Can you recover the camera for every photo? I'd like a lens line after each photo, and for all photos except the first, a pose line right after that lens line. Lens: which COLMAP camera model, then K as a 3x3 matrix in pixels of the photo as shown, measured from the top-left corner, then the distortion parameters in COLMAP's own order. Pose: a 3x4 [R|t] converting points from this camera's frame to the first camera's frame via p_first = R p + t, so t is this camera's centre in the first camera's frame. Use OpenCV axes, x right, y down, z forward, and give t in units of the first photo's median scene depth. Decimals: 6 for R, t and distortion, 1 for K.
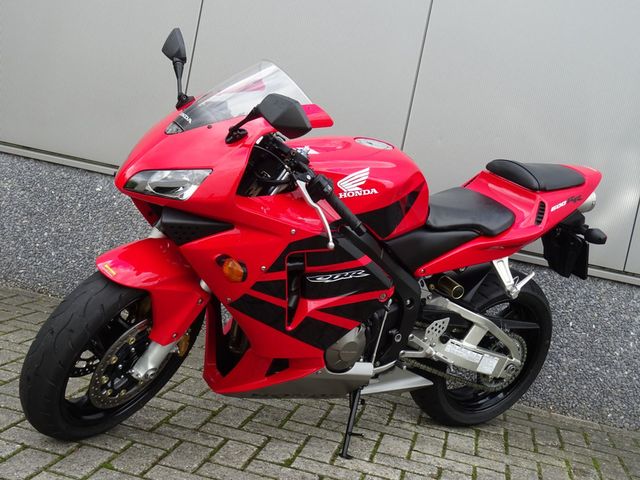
lens RADIAL K [[878.9, 0, 320.0], [0, 878.9, 240.0], [0, 0, 1]] dist [-0.003723, -0.005846]
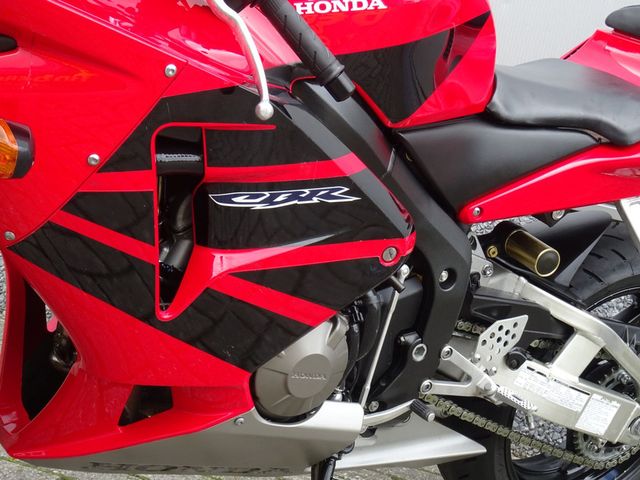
lens RADIAL K [[1143.2, 0, 320.0], [0, 1143.2, 240.0], [0, 0, 1]] dist [-0.021529, -0.070427]
pose [[0.999284, 0.037750, 0.002410, 0.032277], [-0.037748, 0.999287, -0.000797, 0.053970], [-0.002439, 0.000706, 0.999997, 0.391423]]
